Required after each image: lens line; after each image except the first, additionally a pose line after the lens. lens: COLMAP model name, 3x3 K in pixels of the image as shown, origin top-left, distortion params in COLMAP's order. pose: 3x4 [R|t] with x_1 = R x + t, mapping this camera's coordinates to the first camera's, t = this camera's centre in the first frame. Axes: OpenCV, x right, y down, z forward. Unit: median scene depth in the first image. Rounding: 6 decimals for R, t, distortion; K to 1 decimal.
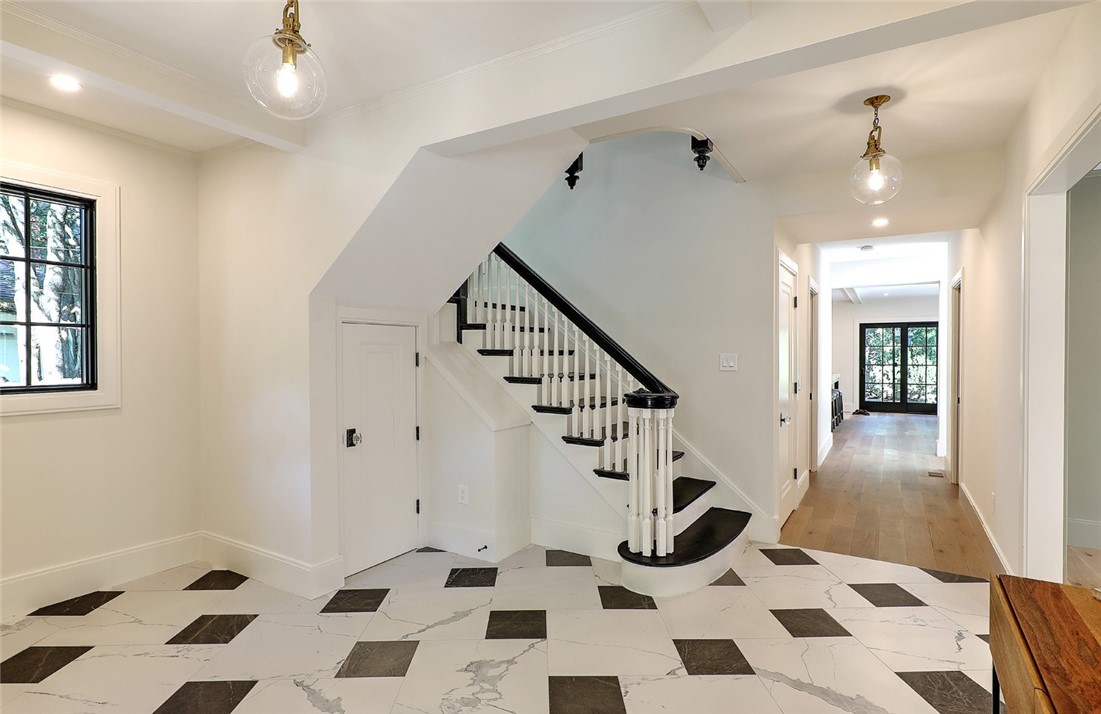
lens RADIAL K [[565.1, 0, 552.9], [0, 565.1, 351.4], [0, 0, 1]] dist [-0.022696, 0.001038]
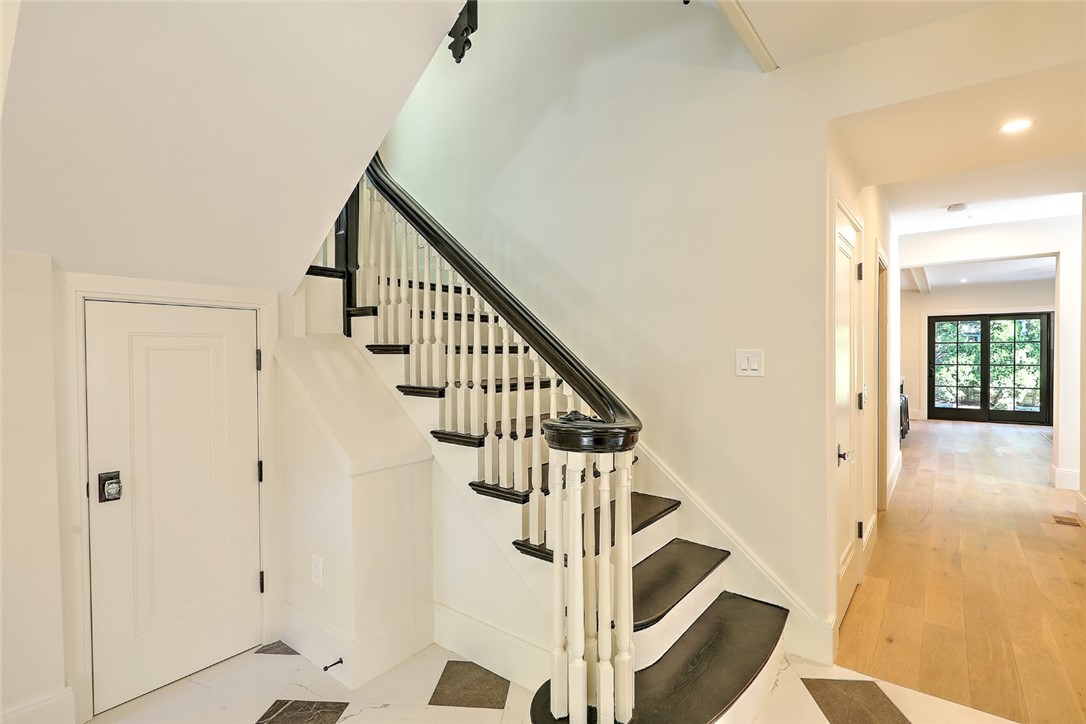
lens RADIAL K [[537.6, 0, 539.2], [0, 537.6, 354.8], [0, 0, 1]] dist [0.000087, -0.003196]
pose [[0.994086, -0.003623, -0.108540, 0.141905], [0.004241, 0.999976, 0.005460, 0.005863], [0.108517, -0.005888, 0.994077, 0.376050]]
